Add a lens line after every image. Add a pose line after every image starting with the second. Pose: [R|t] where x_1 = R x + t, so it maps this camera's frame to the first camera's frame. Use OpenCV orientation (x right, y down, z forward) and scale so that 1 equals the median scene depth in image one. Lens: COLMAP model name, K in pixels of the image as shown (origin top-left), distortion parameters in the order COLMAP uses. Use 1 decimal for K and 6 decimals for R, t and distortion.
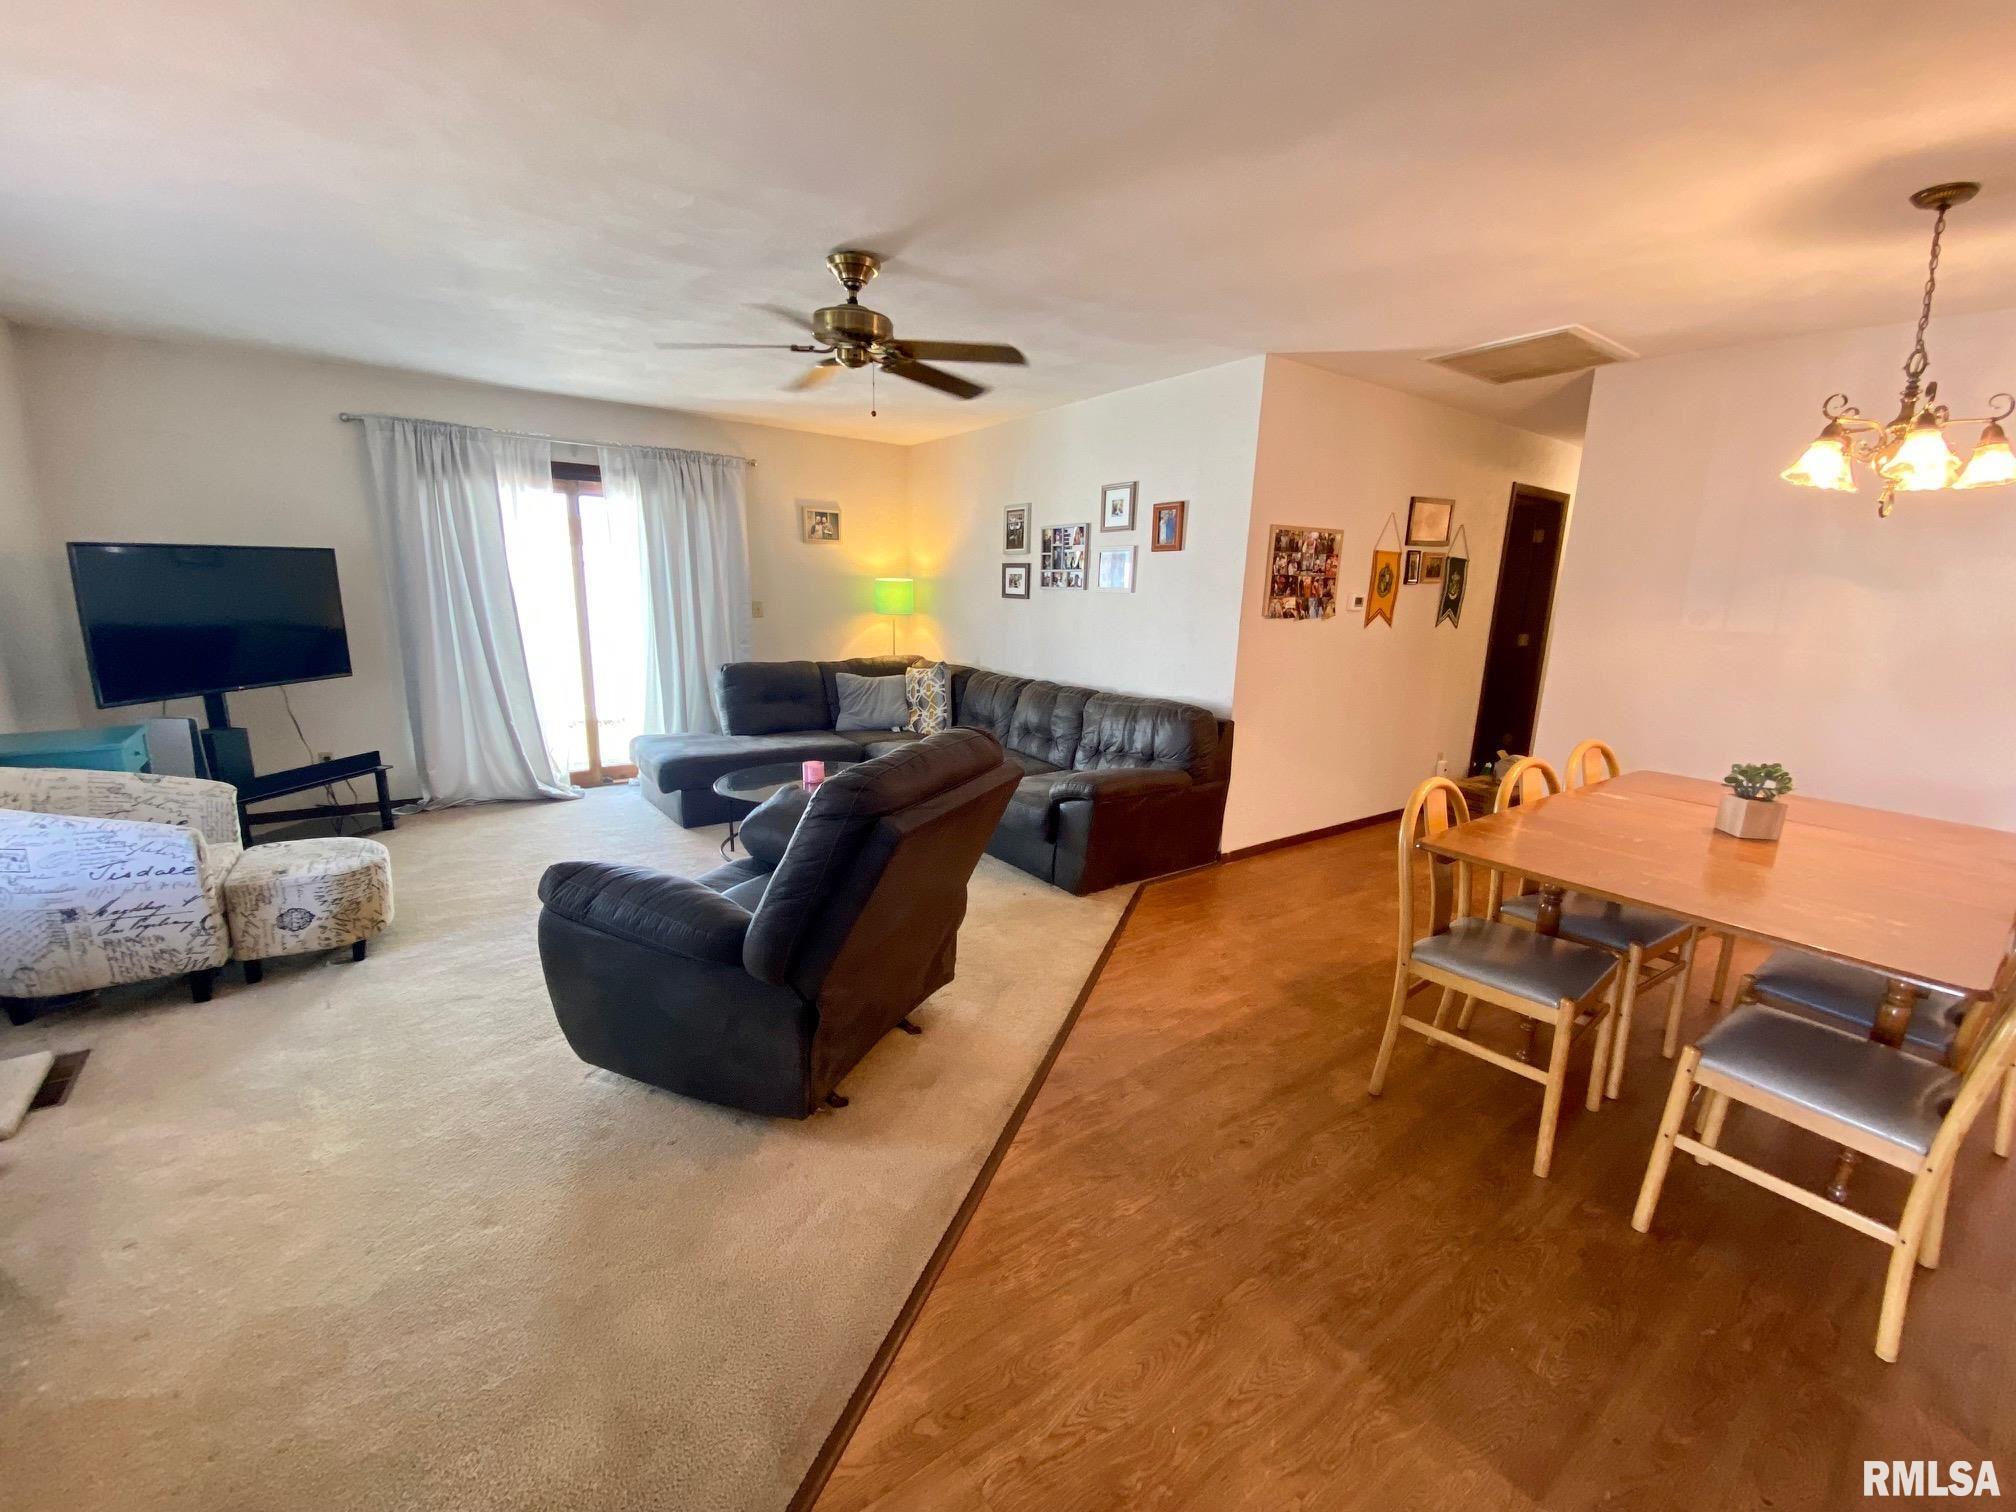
lens RADIAL K [[821.0, 0, 1006.4], [0, 821.0, 757.0], [0, 0, 1]] dist [-0.008849, -0.008035]
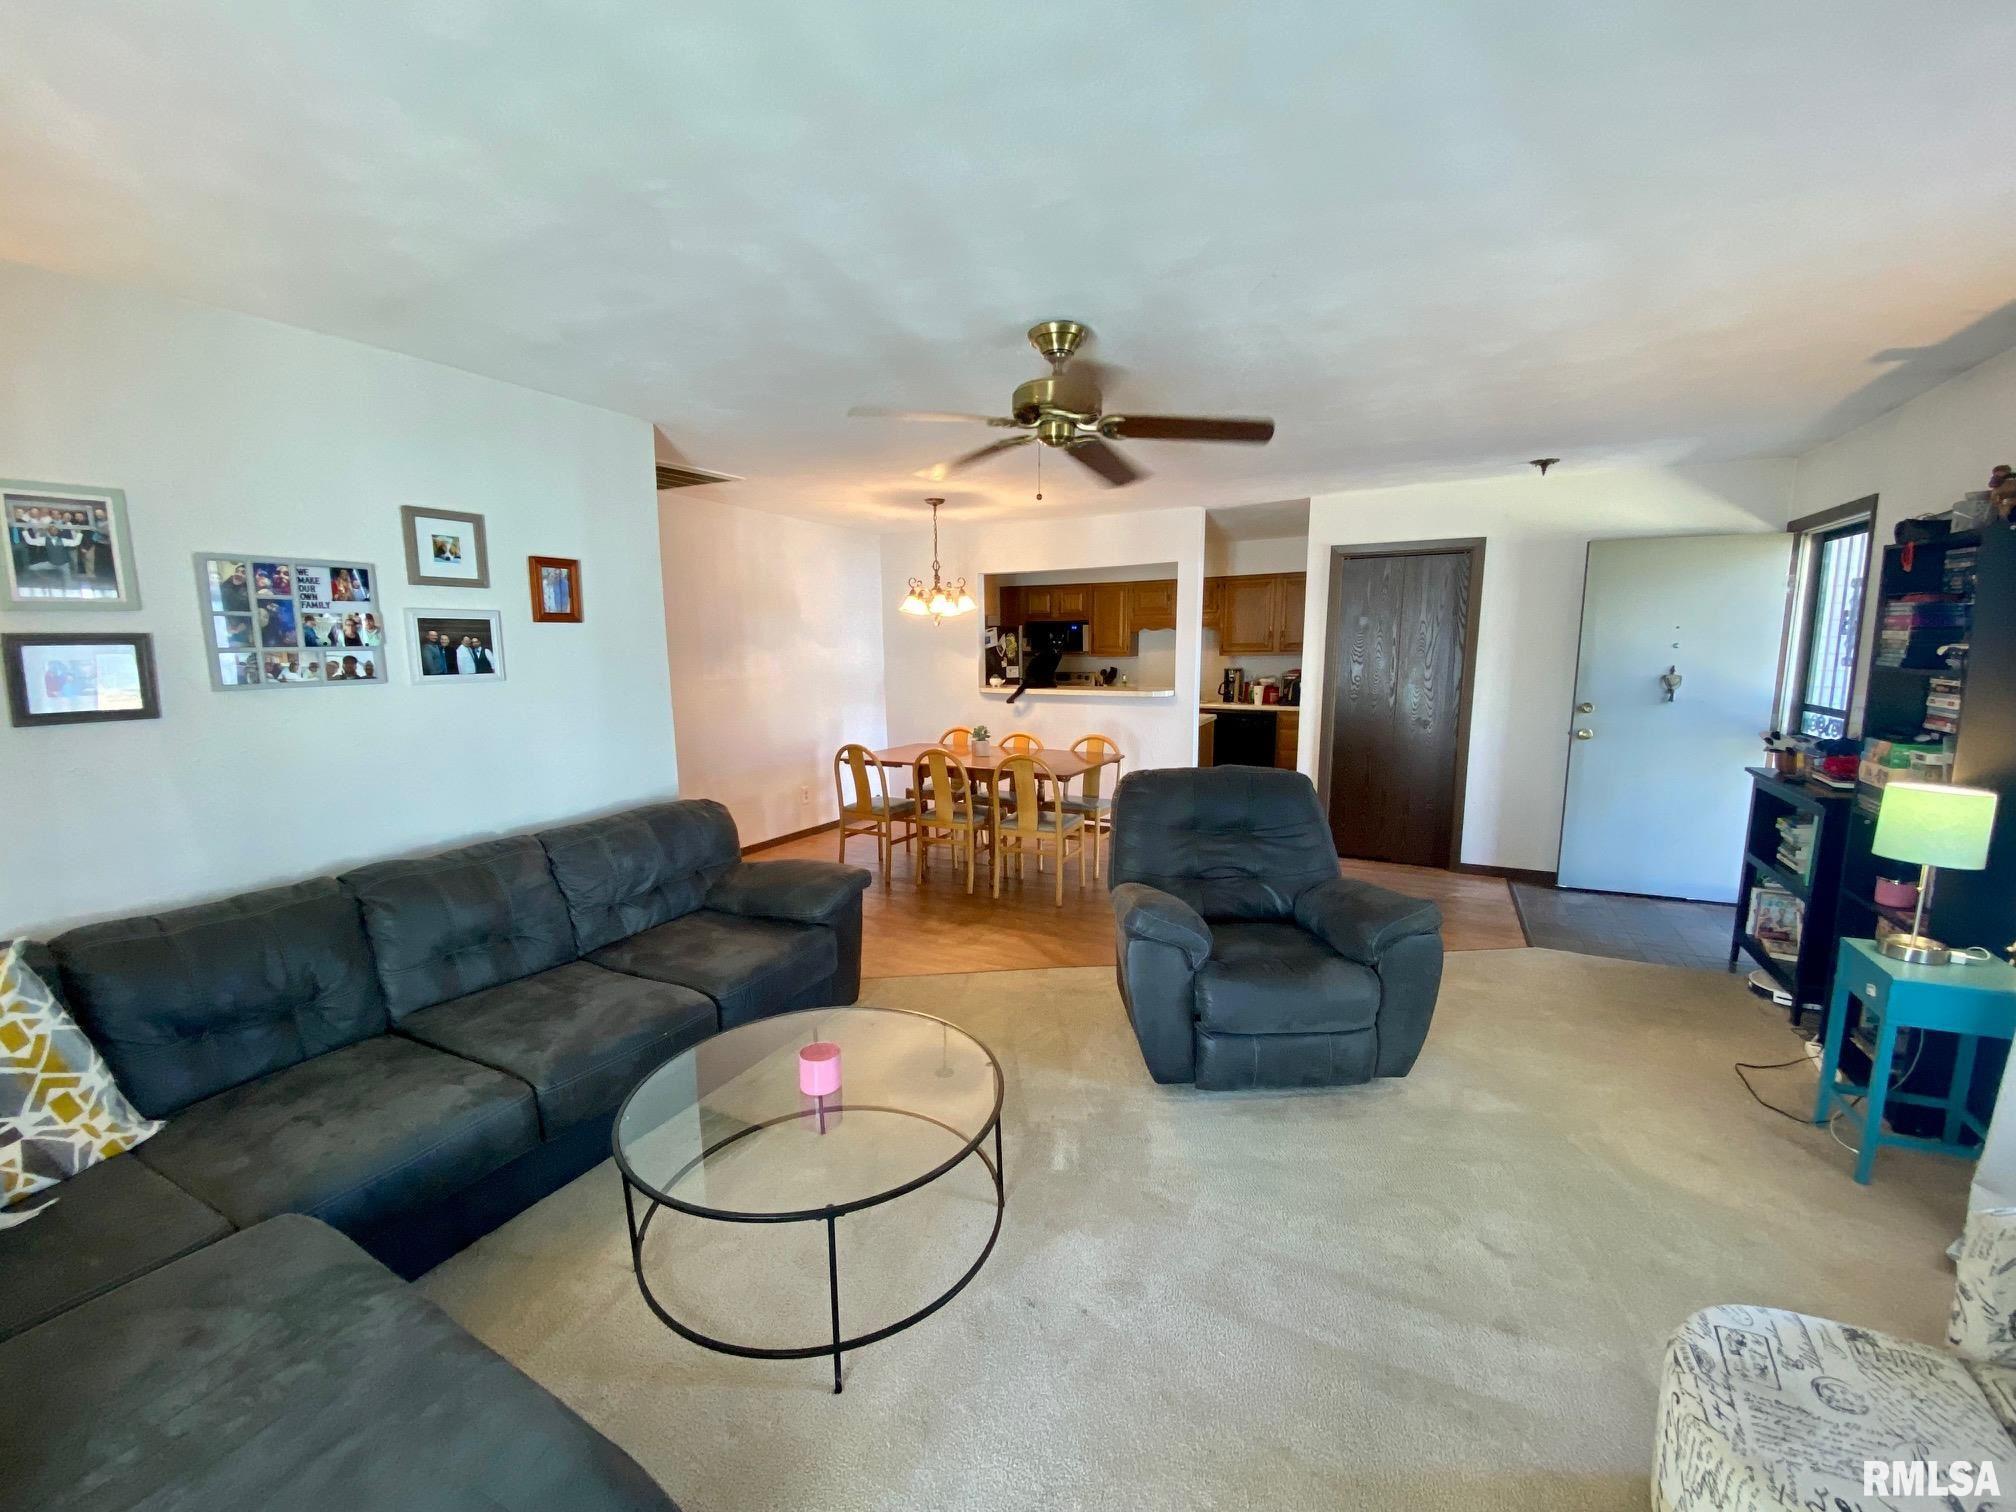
lens RADIAL K [[821.0, 0, 1002.5], [0, 821.0, 756.7], [0, 0, 1]] dist [-0.008849, -0.008035]
pose [[-0.456797, -0.130158, 0.879998, -0.620221], [0.182194, 0.954579, 0.235764, -0.225087], [-0.870714, 0.268026, -0.412335, 0.941007]]
